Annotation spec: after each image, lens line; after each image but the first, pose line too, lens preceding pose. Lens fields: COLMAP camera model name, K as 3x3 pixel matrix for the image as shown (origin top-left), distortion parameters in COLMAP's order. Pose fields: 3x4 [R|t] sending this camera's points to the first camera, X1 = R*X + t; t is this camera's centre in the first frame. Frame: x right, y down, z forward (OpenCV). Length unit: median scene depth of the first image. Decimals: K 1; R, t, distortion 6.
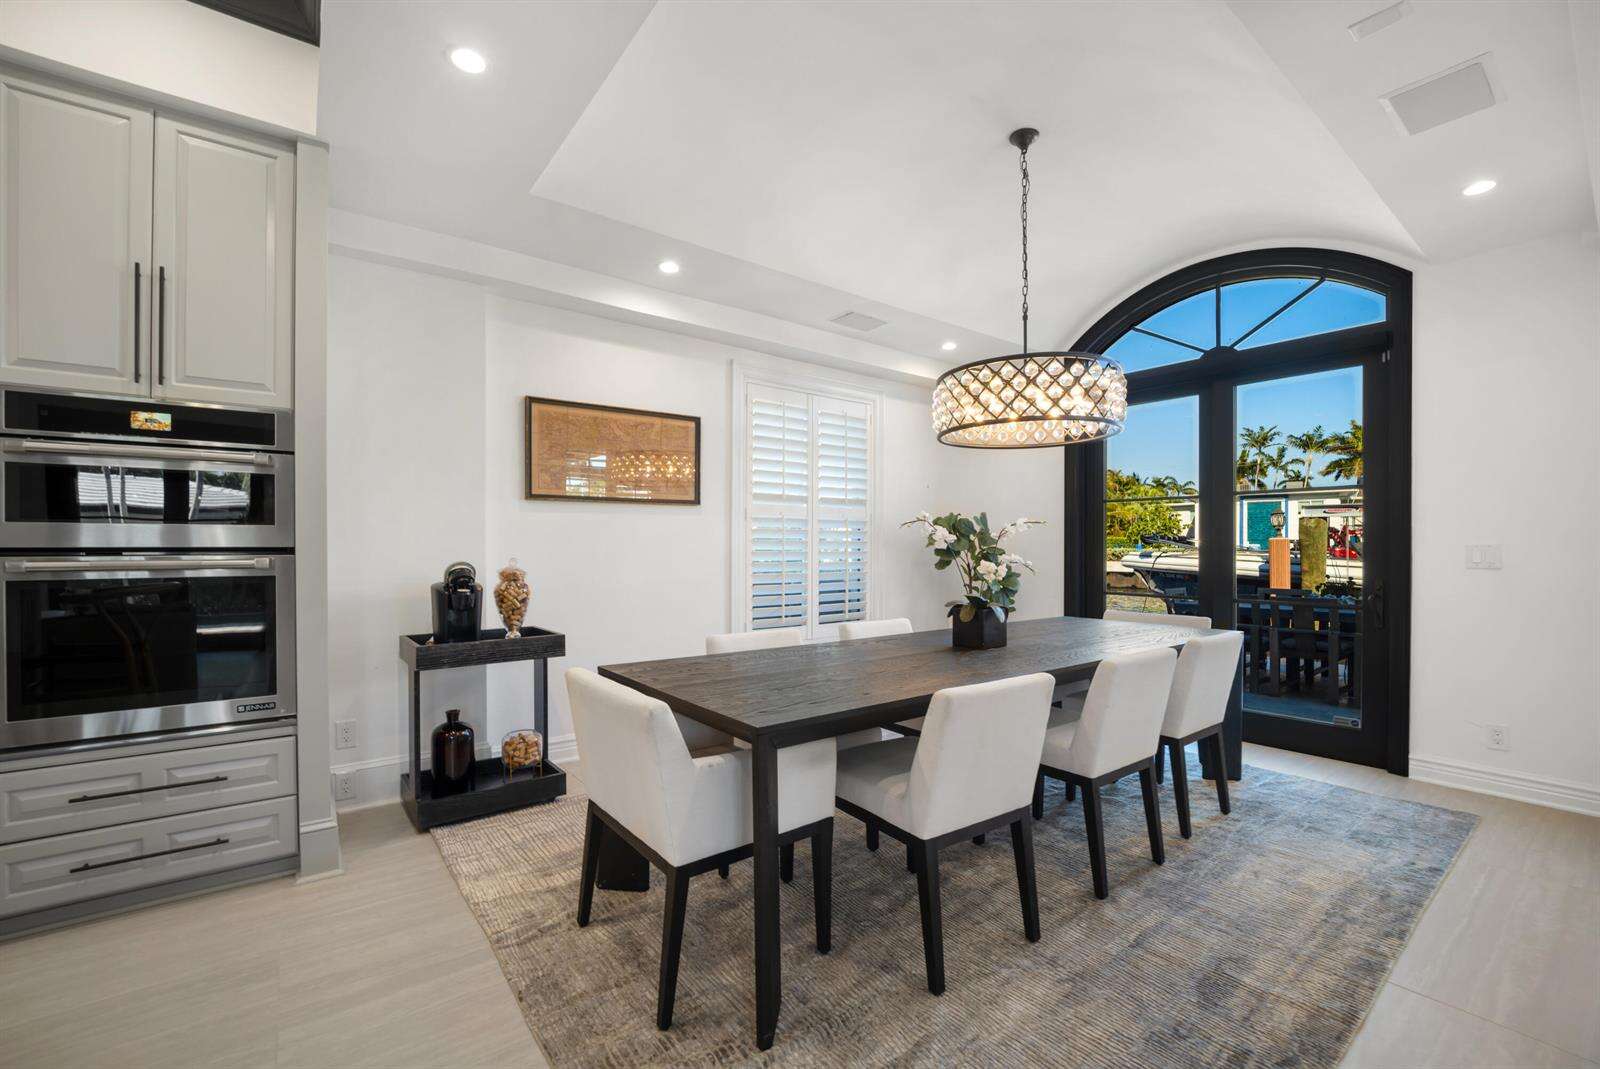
lens RADIAL K [[667.0, 0, 805.0], [0, 667.0, 542.3], [0, 0, 1]] dist [-0.017966, -0.000009]
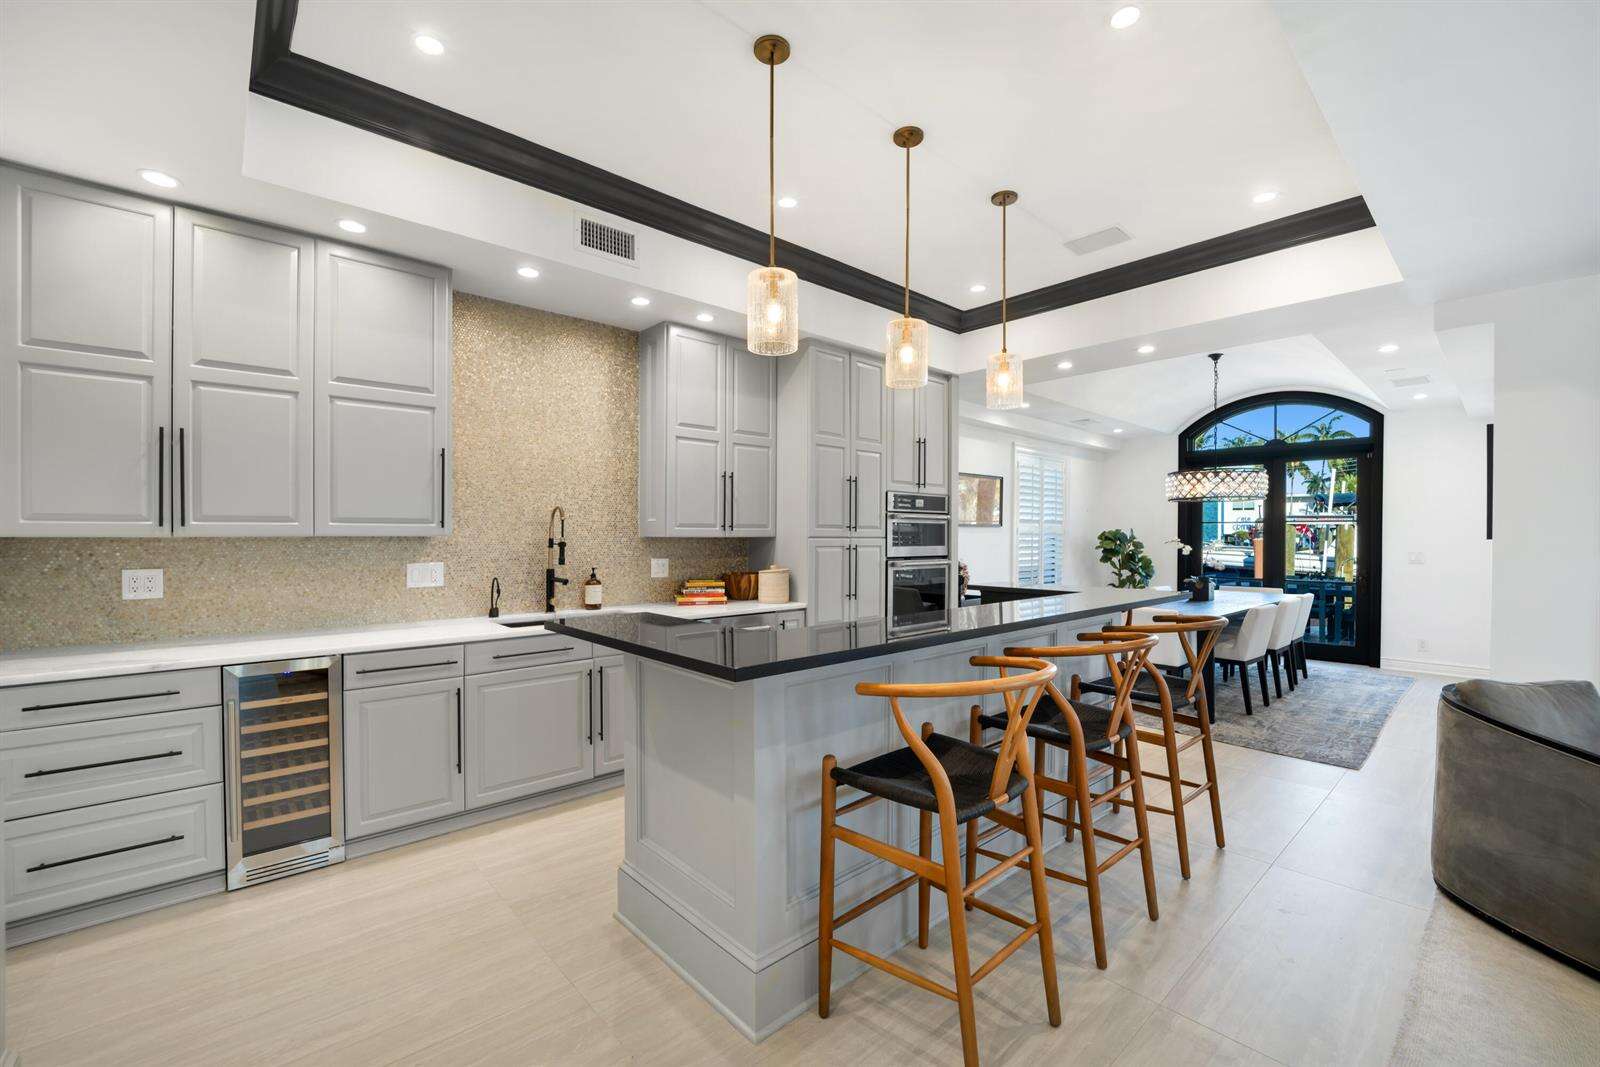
lens RADIAL K [[667.0, 0, 805.0], [0, 667.0, 541.3], [0, 0, 1]] dist [-0.017966, -0.000009]
pose [[0.996570, 0.003462, 0.082685, -0.823036], [-0.004654, 0.999888, 0.014222, -0.040416], [-0.082626, -0.014558, 0.996474, -0.706886]]
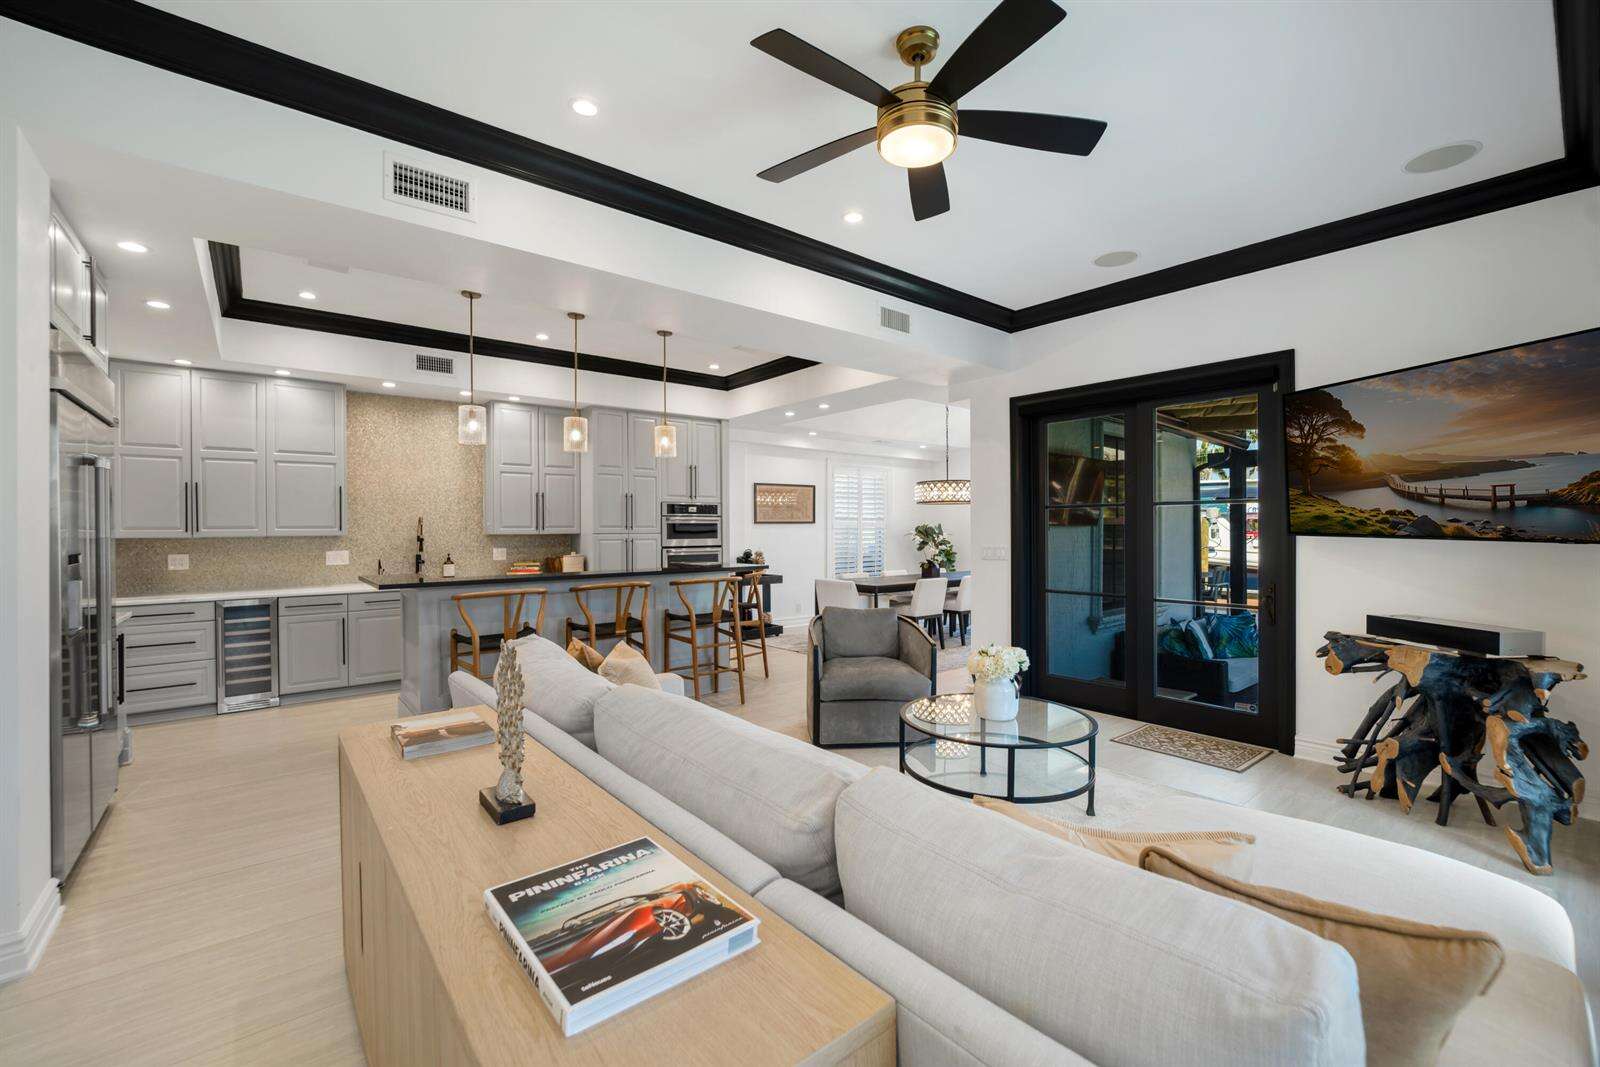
lens RADIAL K [[673.5, 0, 822.3], [0, 673.5, 530.7], [0, 0, 1]] dist [-0.022929, -0.000167]
pose [[0.998938, -0.005270, 0.045767, -0.240485], [0.004920, 0.999958, 0.007751, -0.049132], [-0.045806, -0.007517, 0.998922, -1.331595]]
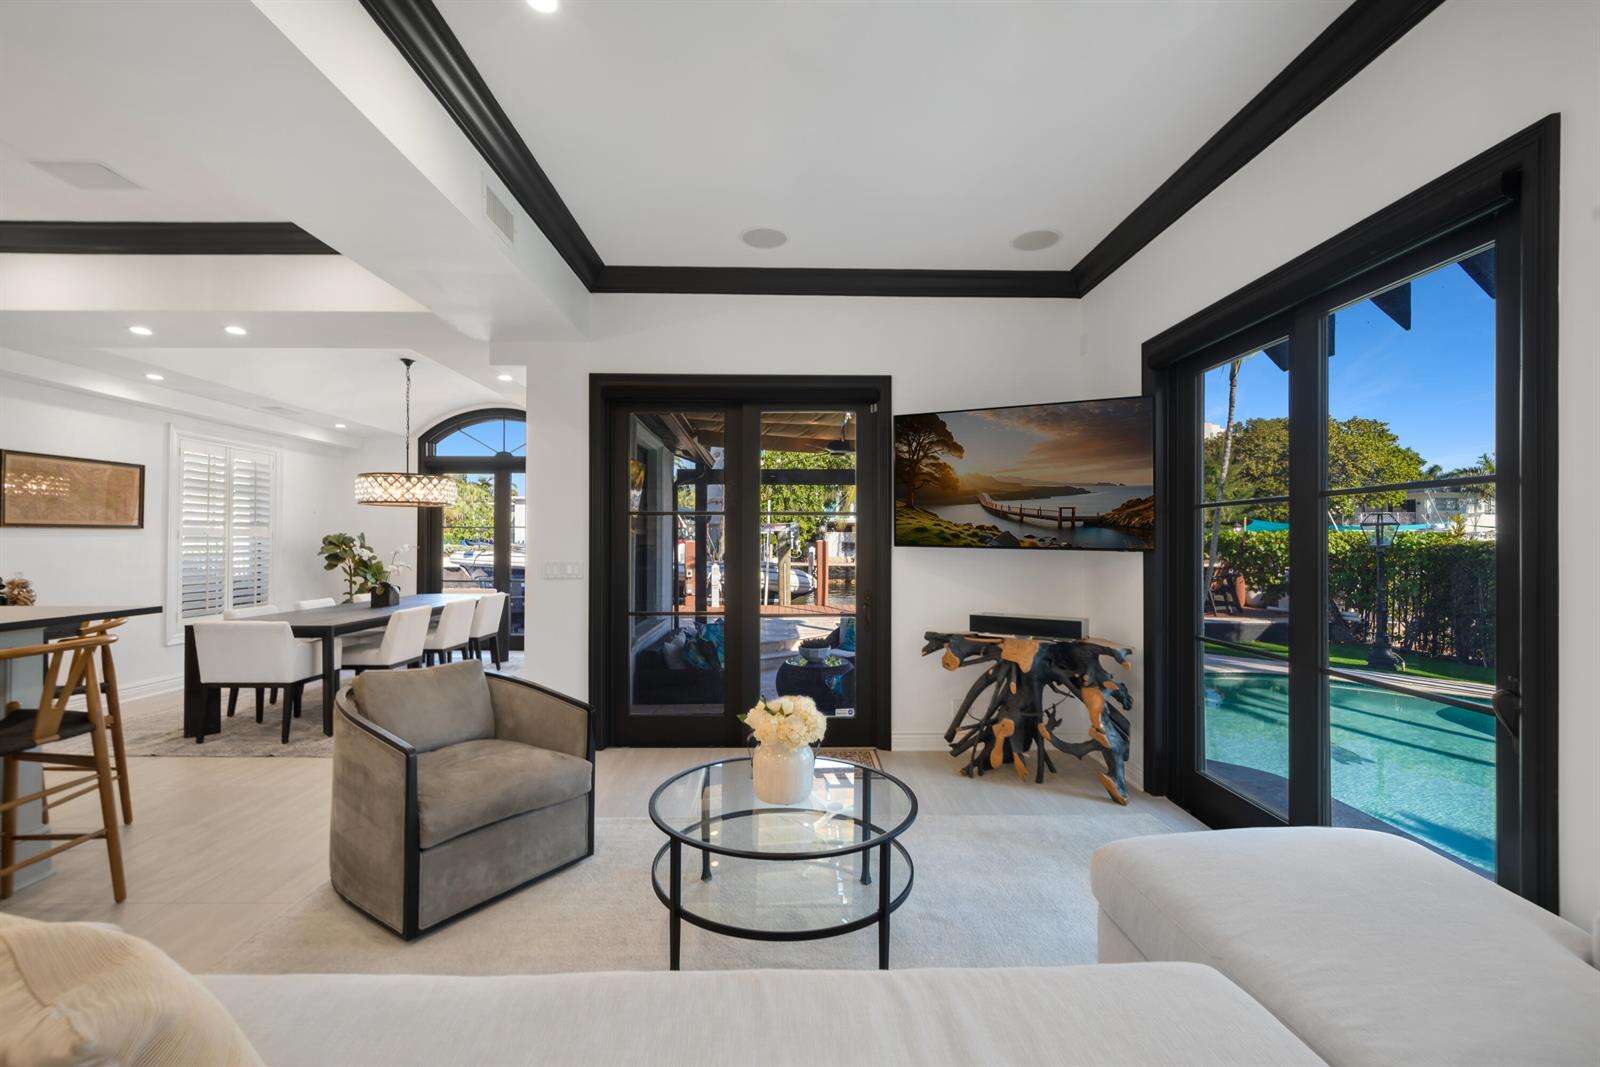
lens RADIAL K [[662.5, 0, 800.0], [0, 662.5, 533.5], [0, 0, 1]] dist [-0.013206, -0.000004]
pose [[0.593532, 0.010543, 0.804741, -0.441979], [-0.005116, 0.999943, -0.009327, -0.040842], [-0.804794, 0.001419, 0.593552, -0.898347]]
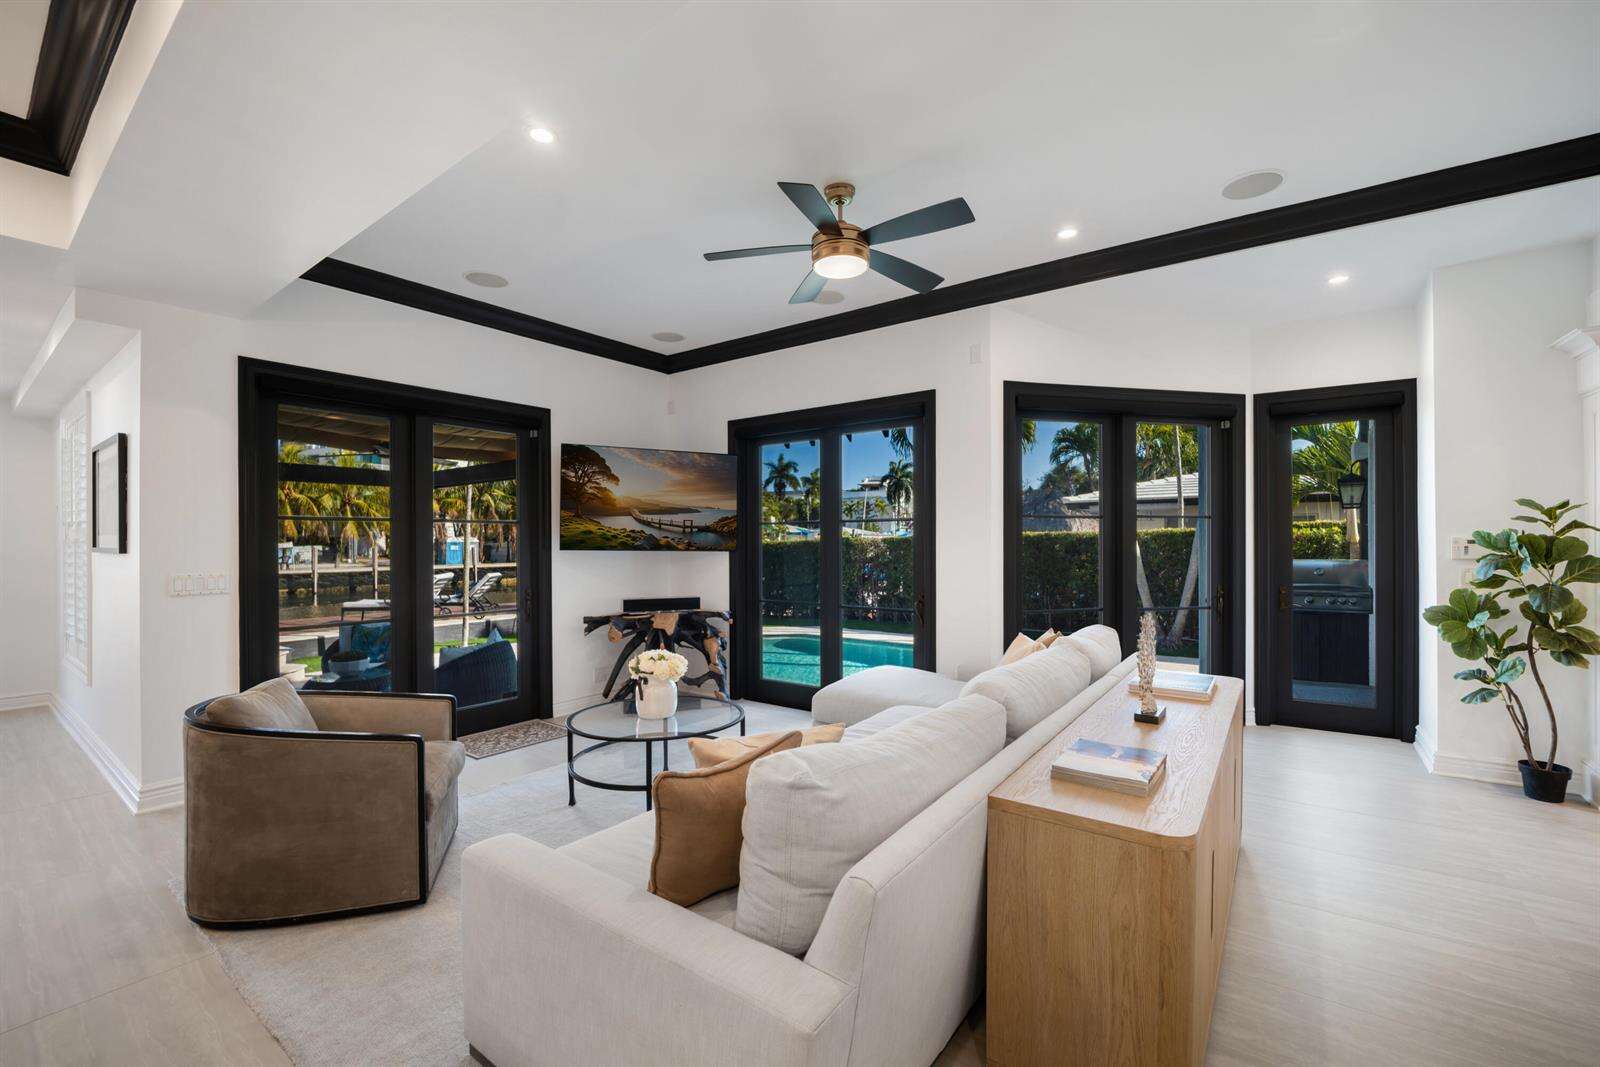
lens RADIAL K [[662.5, 0, 800.0], [0, 662.5, 533.5], [0, 0, 1]] dist [-0.013206, -0.000004]
pose [[-0.268367, 0.011089, 0.963253, -0.873567], [0.001894, 0.999938, -0.010983, -0.049072], [-0.963315, -0.001123, -0.268372, -0.506997]]
